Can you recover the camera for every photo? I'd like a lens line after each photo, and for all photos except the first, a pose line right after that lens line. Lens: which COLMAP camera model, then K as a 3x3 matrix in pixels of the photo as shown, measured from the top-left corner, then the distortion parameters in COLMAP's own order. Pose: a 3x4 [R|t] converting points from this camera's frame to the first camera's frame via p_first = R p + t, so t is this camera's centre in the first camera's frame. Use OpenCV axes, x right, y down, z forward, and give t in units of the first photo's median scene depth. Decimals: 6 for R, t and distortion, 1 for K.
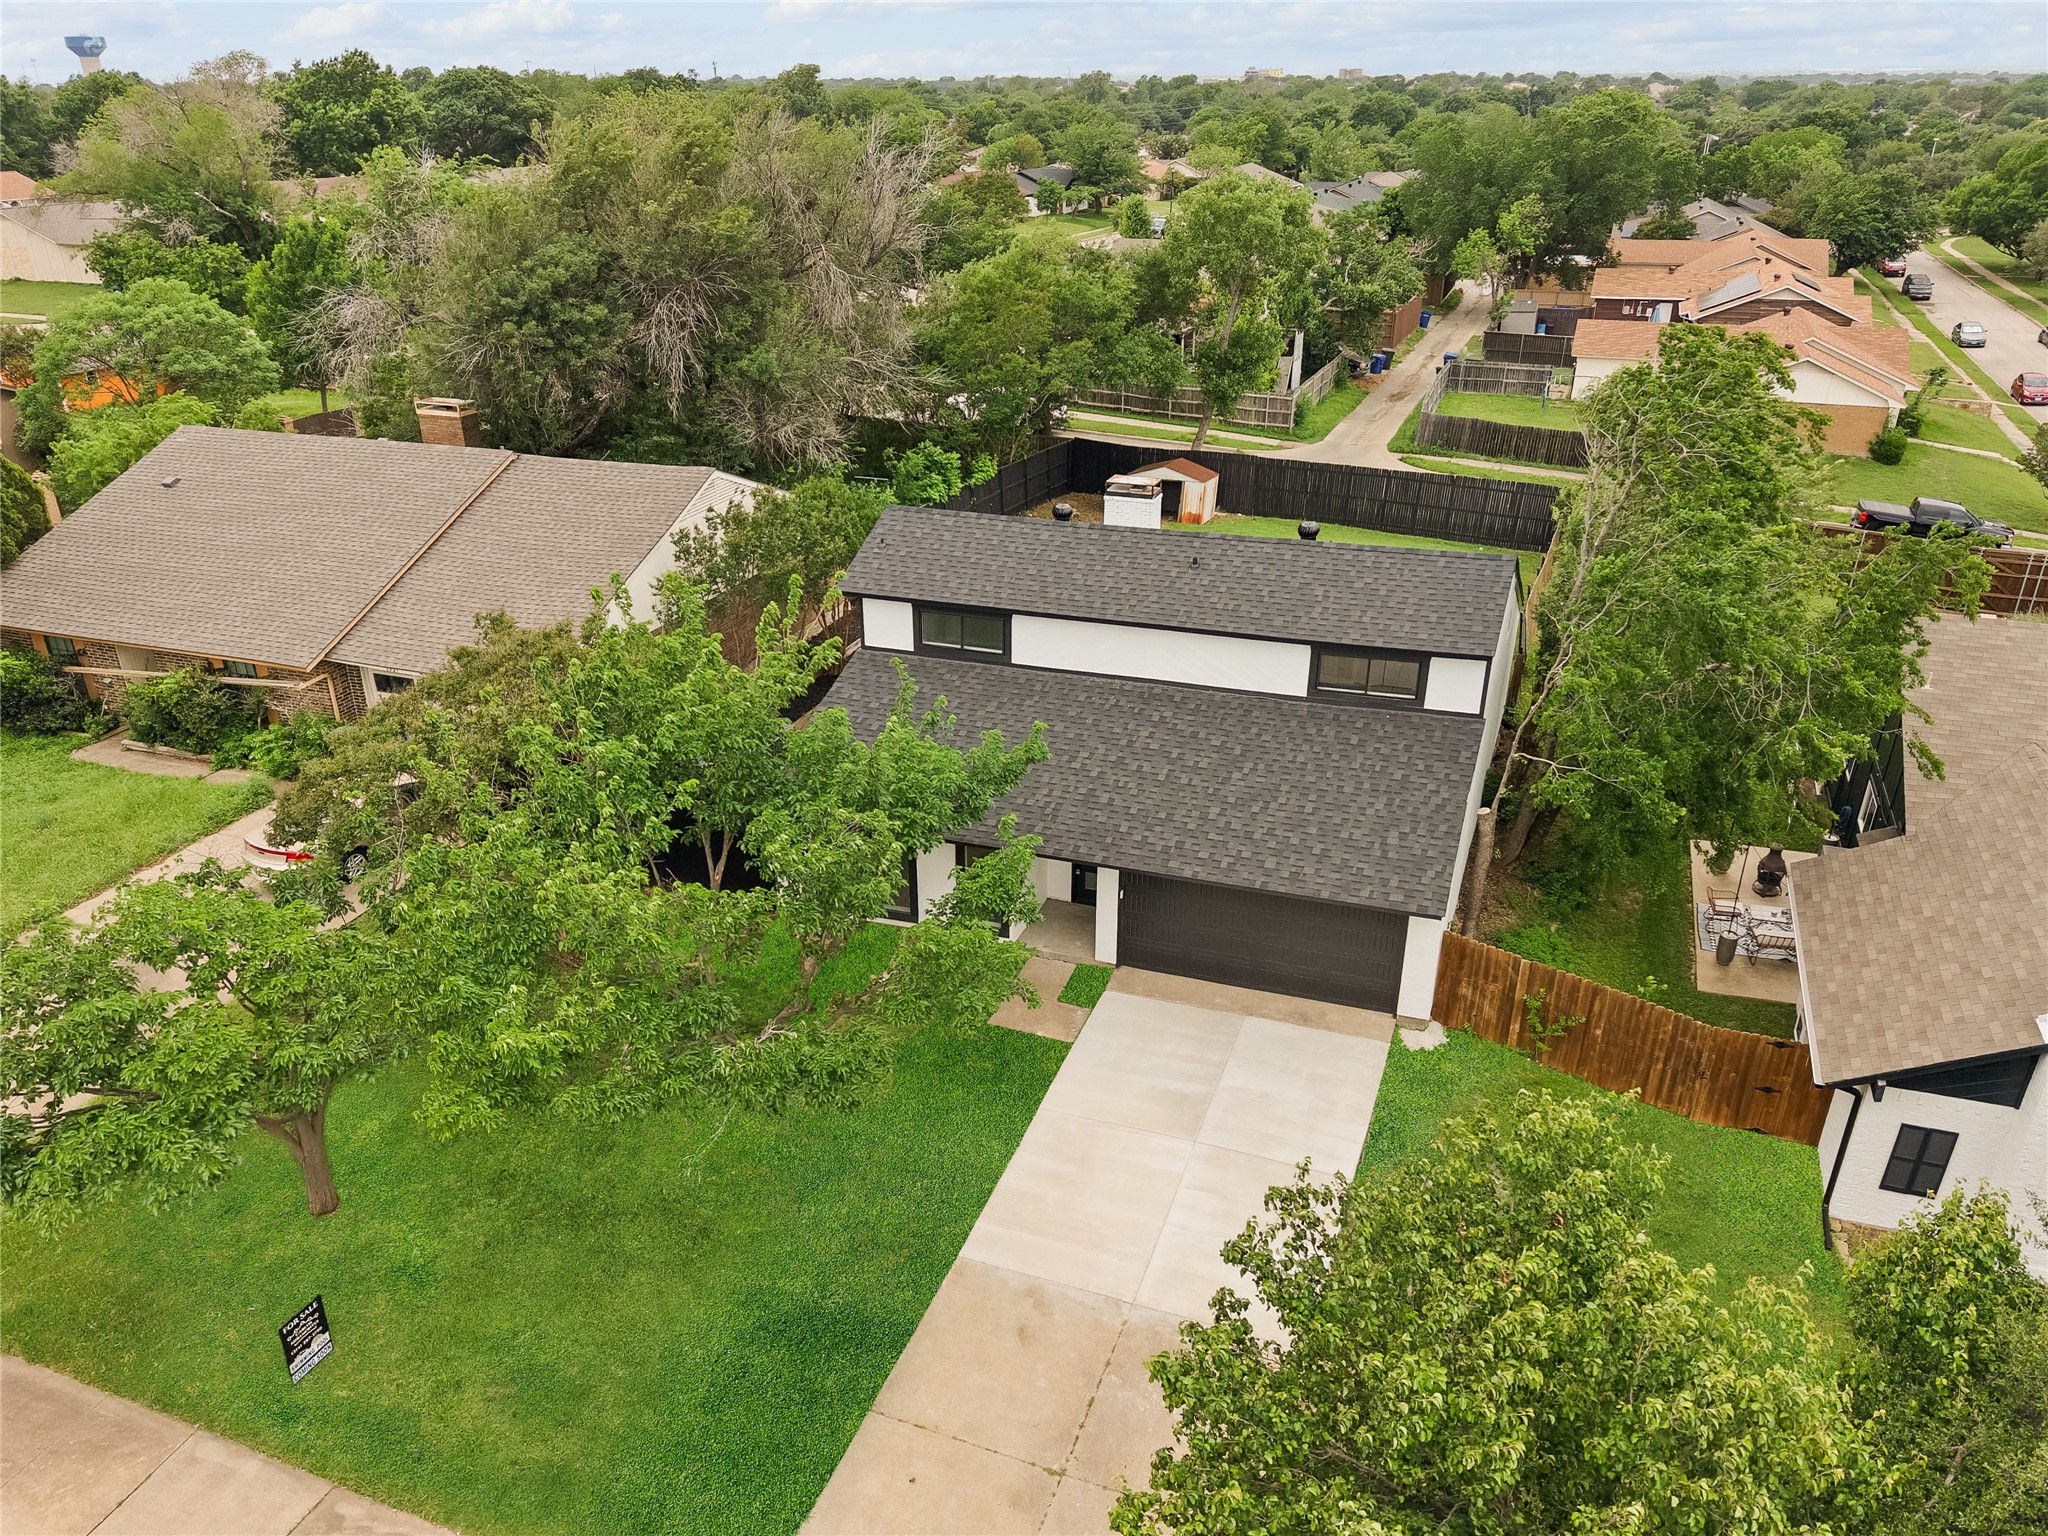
lens RADIAL K [[1440.0, 0, 1029.0], [0, 1440.0, 765.3], [0, 0, 1]] dist [0.033725, -0.054539]
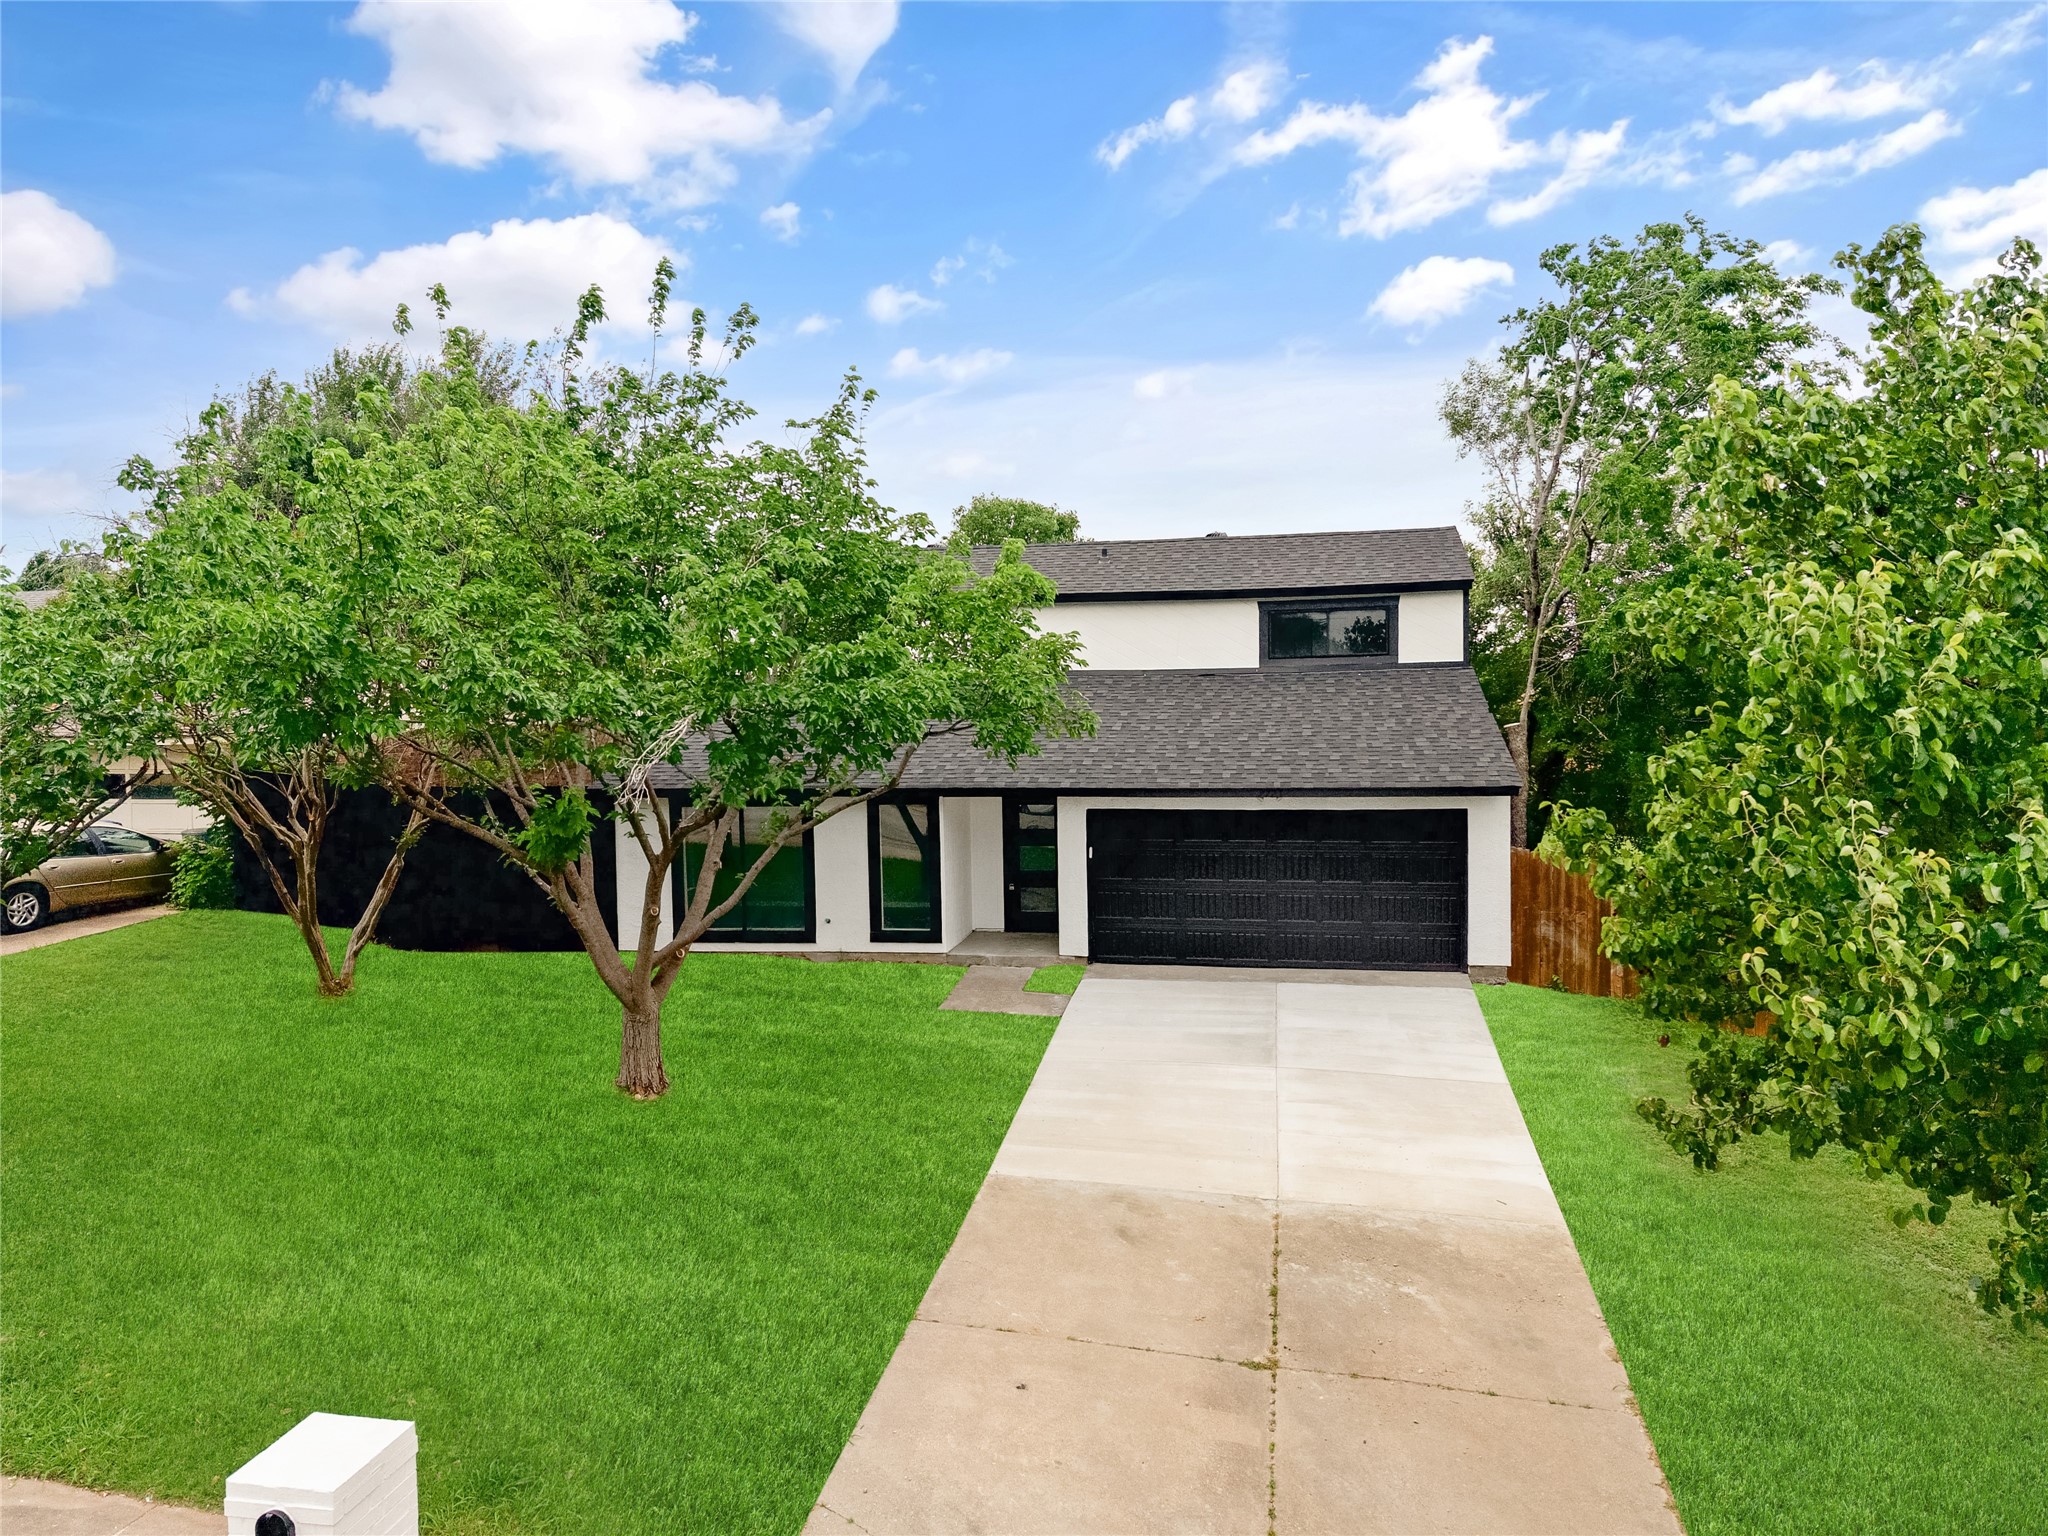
lens RADIAL K [[1434.8, 0, 902.5], [0, 1434.8, 771.6], [0, 0, 1]] dist [-0.001530, -0.050289]
pose [[0.991218, -0.015872, 0.131284, -0.141854], [0.067510, 0.914392, -0.399162, 0.364150], [-0.113709, 0.404519, 0.907433, 0.306203]]
